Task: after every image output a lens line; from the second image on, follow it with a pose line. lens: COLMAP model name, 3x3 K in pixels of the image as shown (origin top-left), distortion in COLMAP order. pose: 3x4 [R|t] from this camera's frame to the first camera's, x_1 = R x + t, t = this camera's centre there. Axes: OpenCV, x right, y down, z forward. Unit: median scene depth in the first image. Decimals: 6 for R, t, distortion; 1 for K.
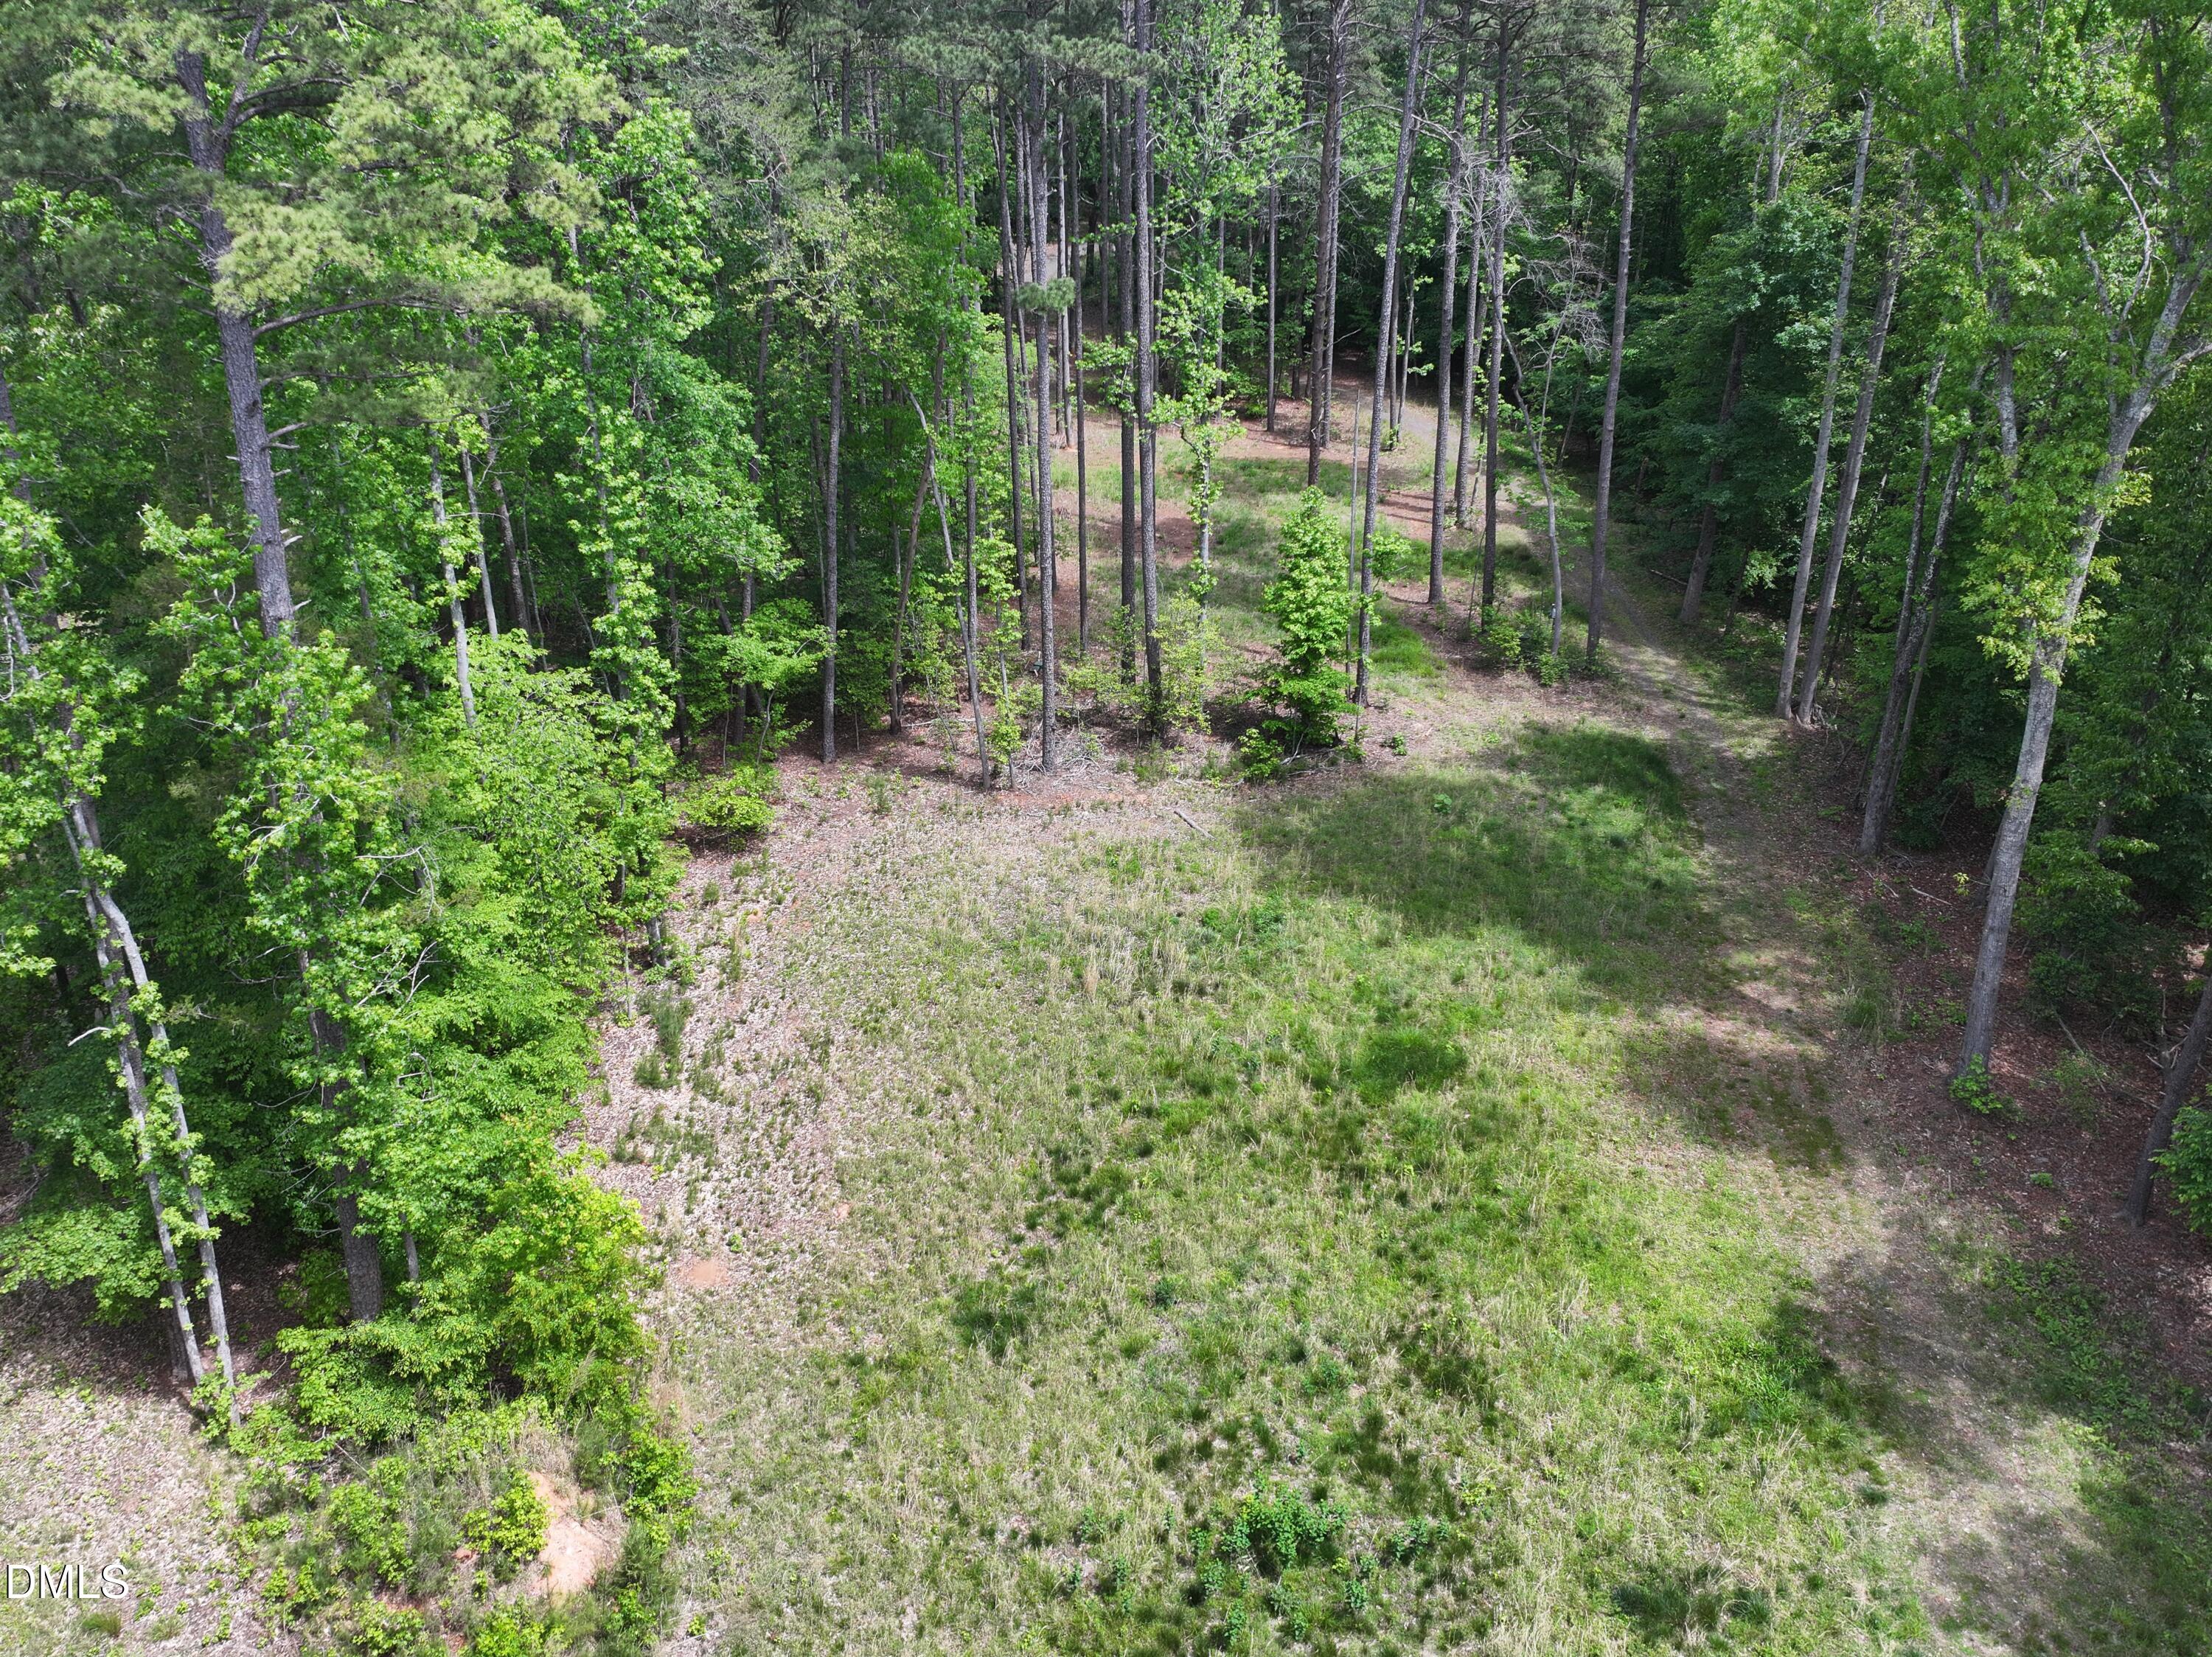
lens RADIAL K [[1807.6, 0, 1108.3], [0, 1807.6, 828.3], [0, 0, 1]] dist [0.008351, -0.006069]
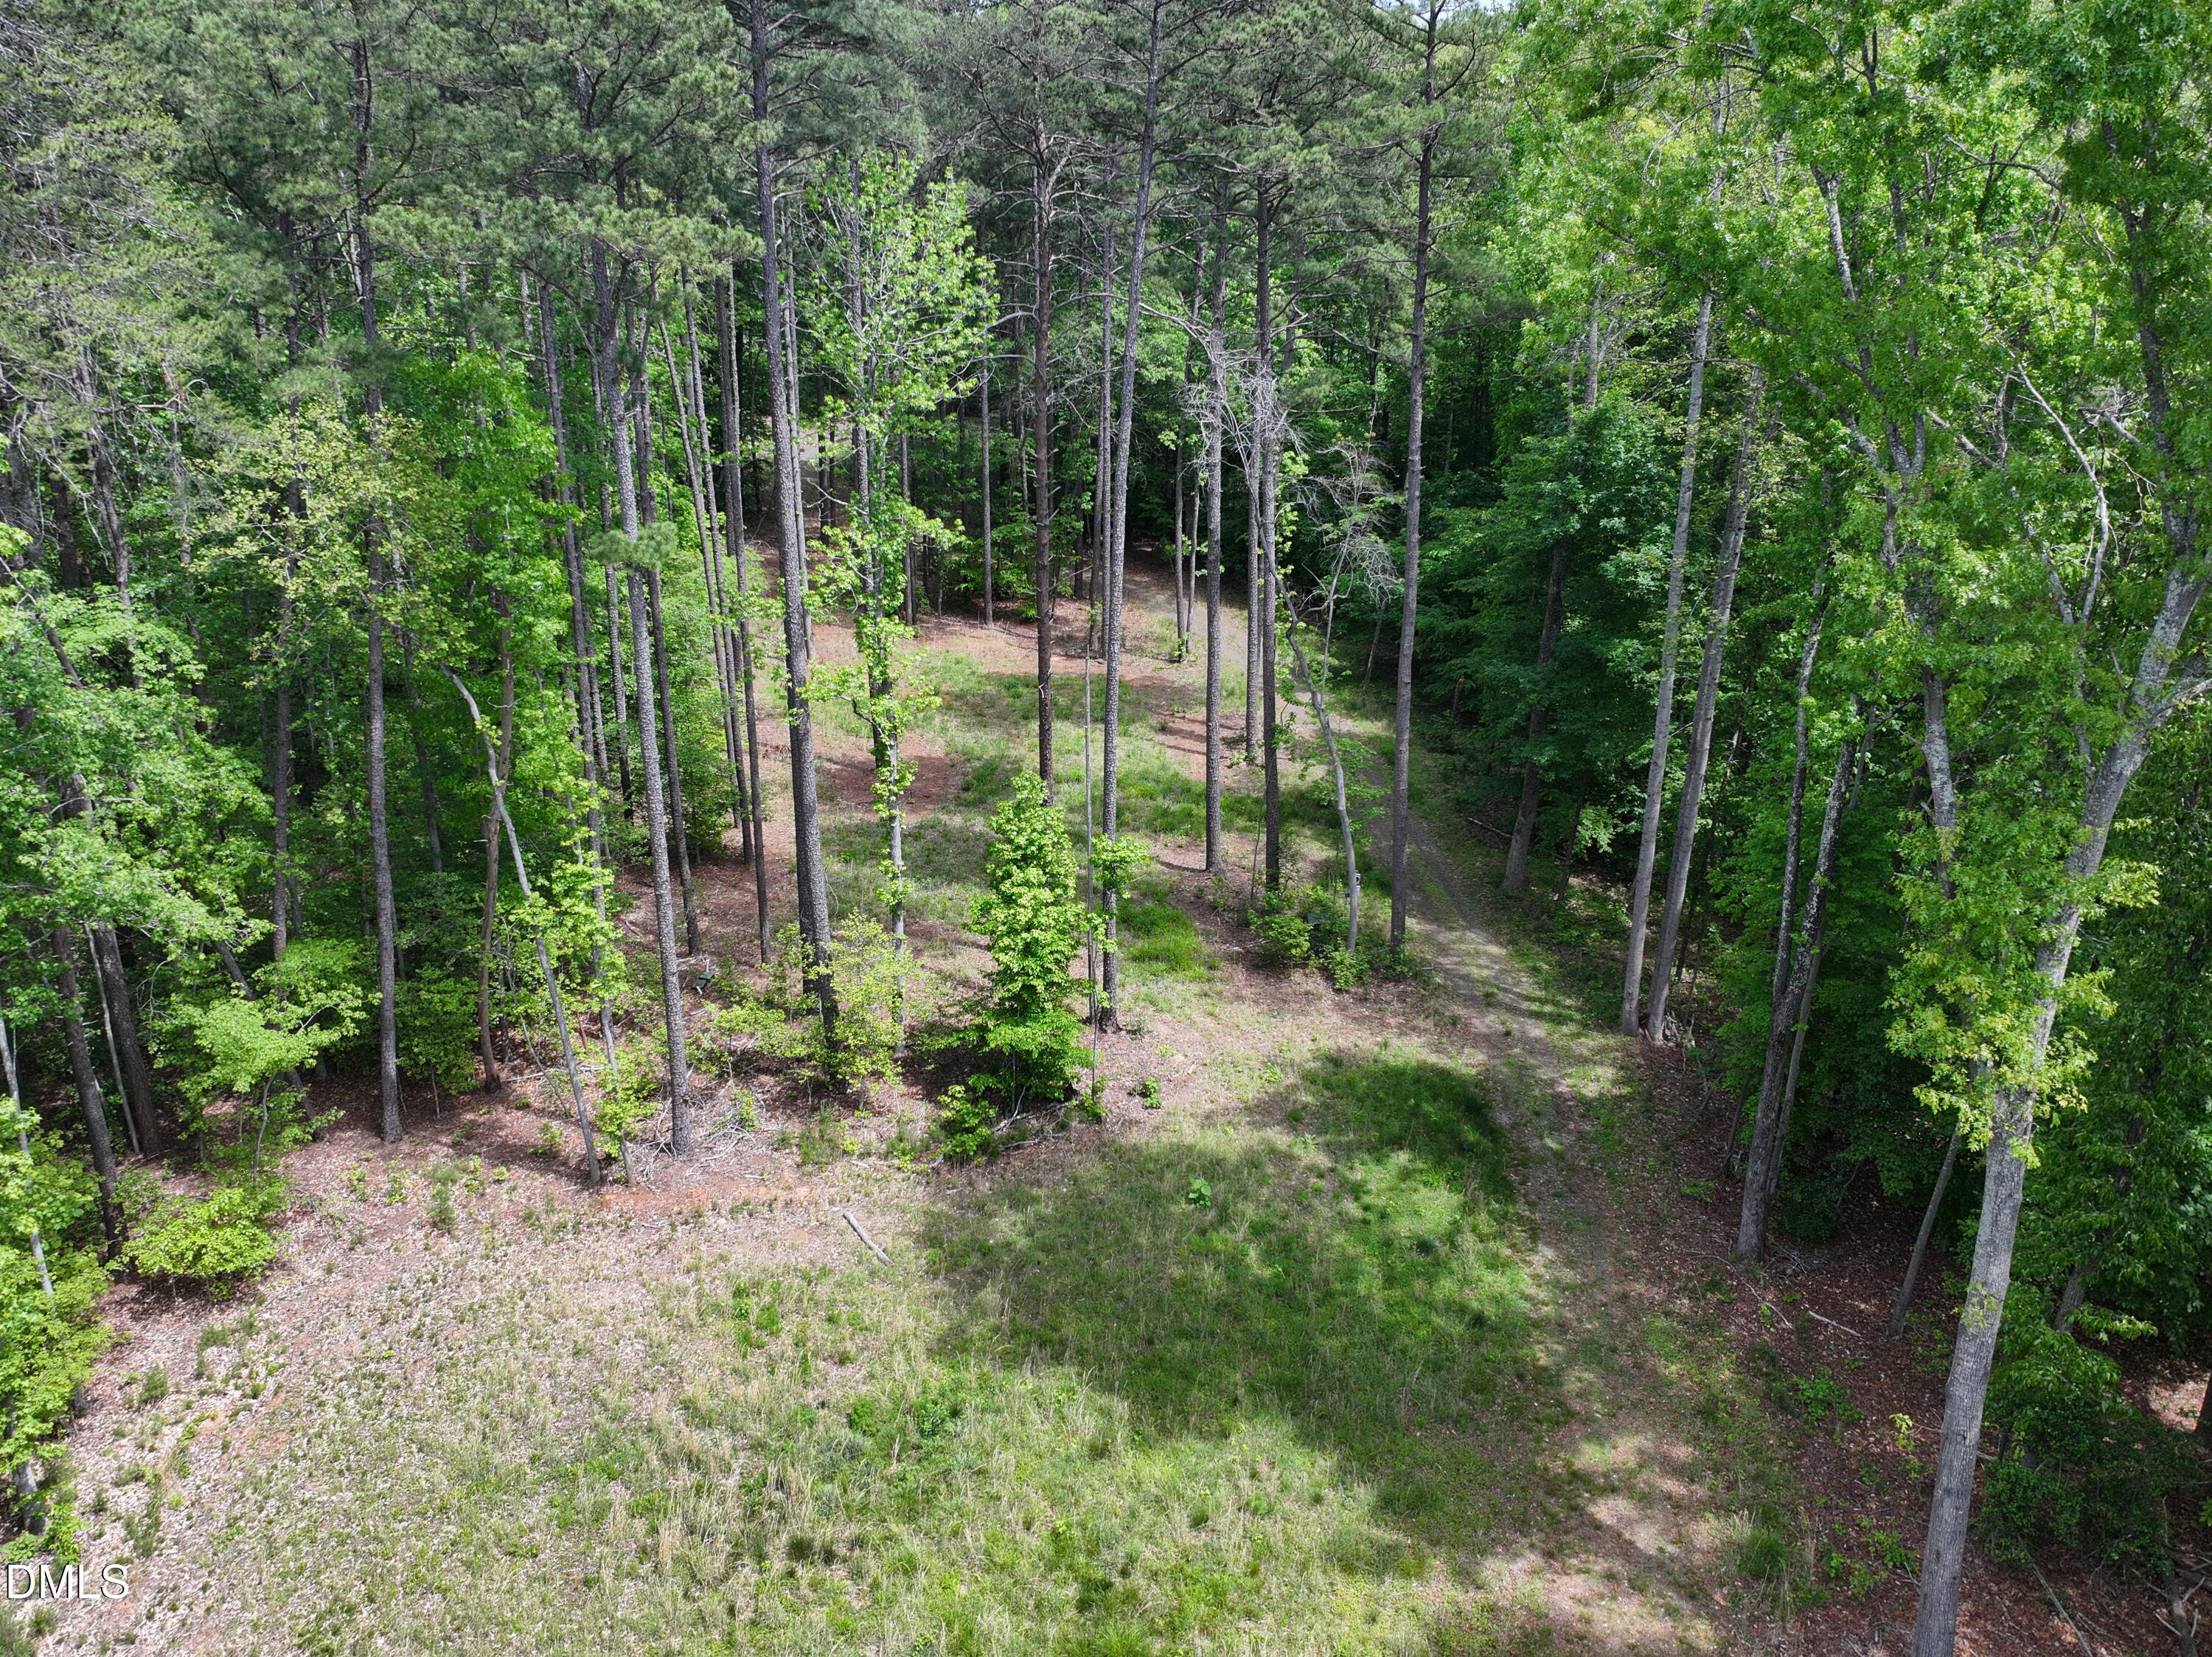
lens RADIAL K [[1807.6, 0, 1104.9], [0, 1807.6, 830.4], [0, 0, 1]] dist [0.008351, -0.006069]
pose [[0.996811, -0.014954, 0.078382, 0.092298], [0.020965, 0.996854, -0.076436, -0.113086], [-0.076993, 0.077836, 0.993989, 0.248696]]
